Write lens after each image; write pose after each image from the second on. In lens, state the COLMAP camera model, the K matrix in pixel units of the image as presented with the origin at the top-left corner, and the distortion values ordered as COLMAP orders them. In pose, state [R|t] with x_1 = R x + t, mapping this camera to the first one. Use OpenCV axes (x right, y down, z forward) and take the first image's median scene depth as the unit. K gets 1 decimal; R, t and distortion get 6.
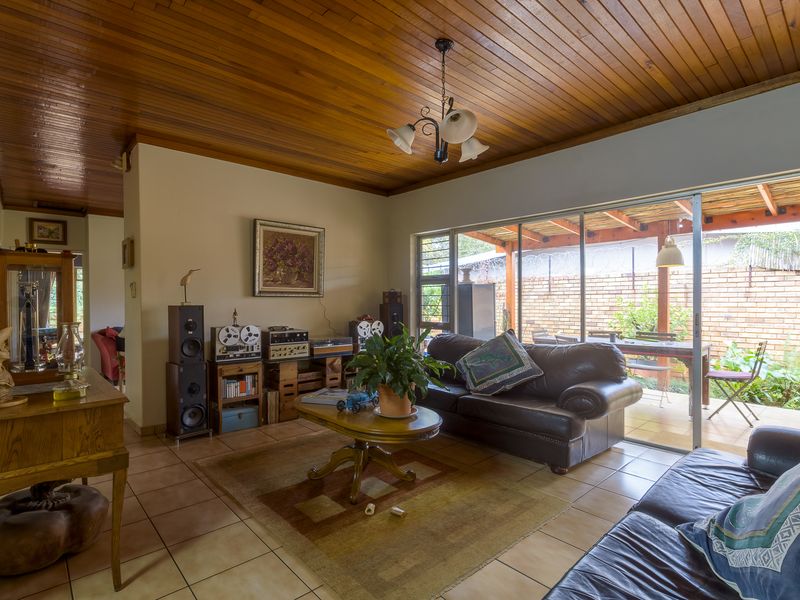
lens RADIAL K [[418.1, 0, 400.0], [0, 418.1, 300.0], [0, 0, 1]] dist [-0.000603, -0.000125]
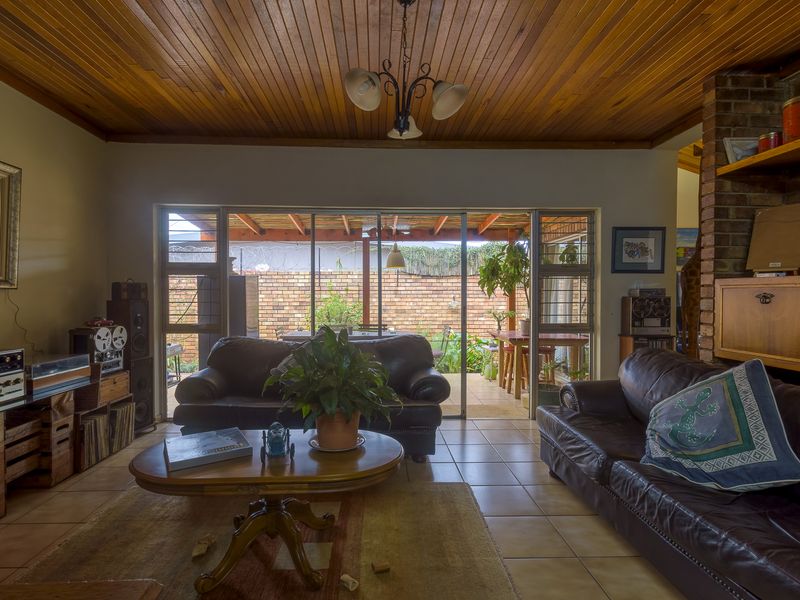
lens RADIAL K [[418.1, 0, 400.0], [0, 418.1, 300.0], [0, 0, 1]] dist [-0.000603, -0.000125]
pose [[0.635821, -0.004226, 0.771825, -0.267042], [-0.003542, 0.999958, 0.008394, 0.001231], [-0.771828, -0.008071, 0.635780, 0.217980]]
